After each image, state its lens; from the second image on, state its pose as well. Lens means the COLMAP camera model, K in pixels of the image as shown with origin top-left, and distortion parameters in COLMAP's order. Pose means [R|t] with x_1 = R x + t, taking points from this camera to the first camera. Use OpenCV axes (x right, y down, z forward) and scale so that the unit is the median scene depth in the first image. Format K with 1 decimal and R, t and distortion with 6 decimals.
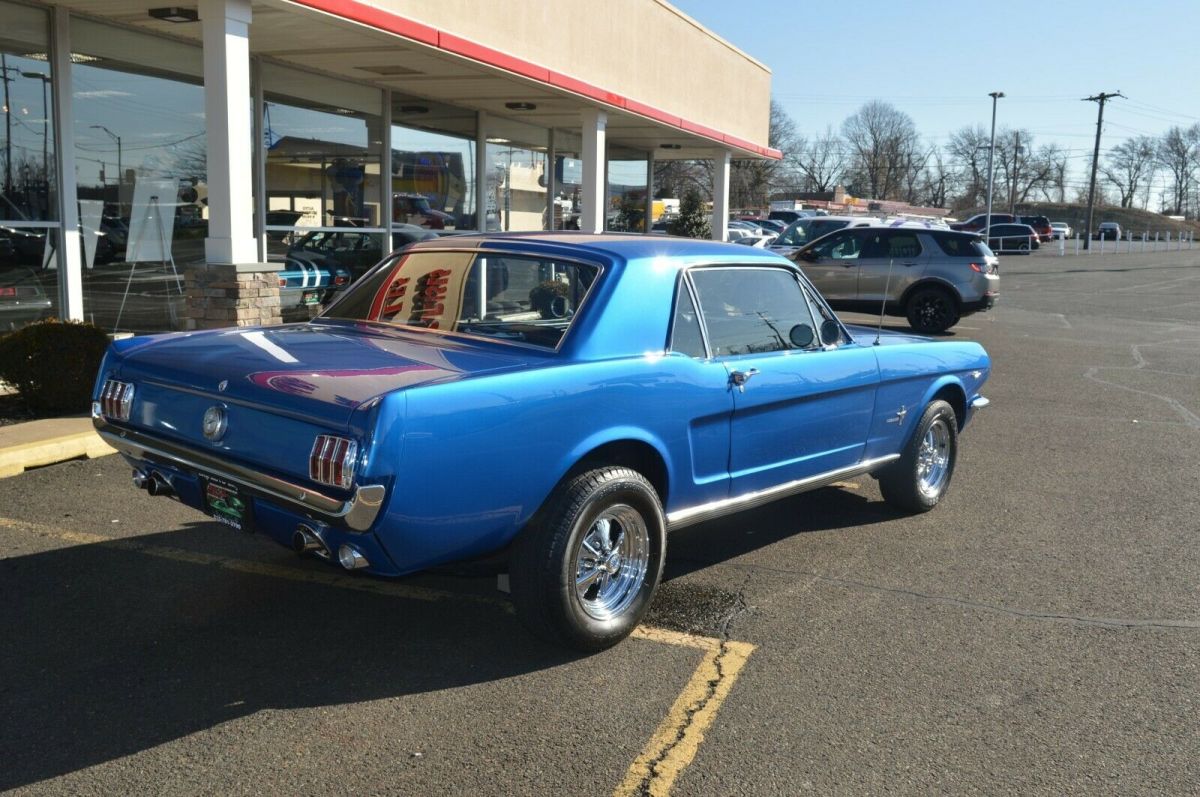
lens RADIAL K [[1089.9, 0, 629.6], [0, 1089.9, 404.6], [0, 0, 1]] dist [-0.042569, -0.007065]
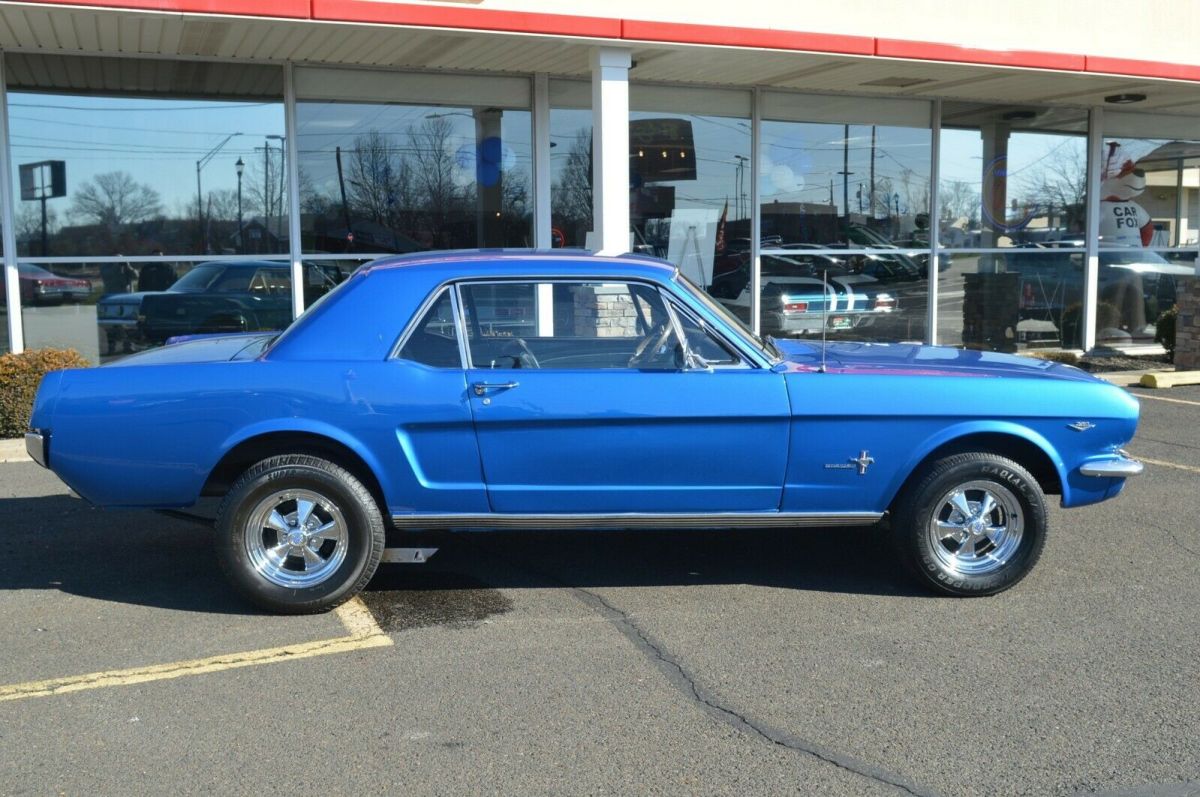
lens RADIAL K [[1185.2, 0, 600.0], [0, 1185.2, 398.5], [0, 0, 1]] dist [-0.019926, -0.018521]
pose [[0.682171, 0.056989, -0.728968, 0.334965], [-0.086231, 0.996271, -0.002810, -0.007833], [0.726090, 0.064777, 0.684542, 0.112922]]
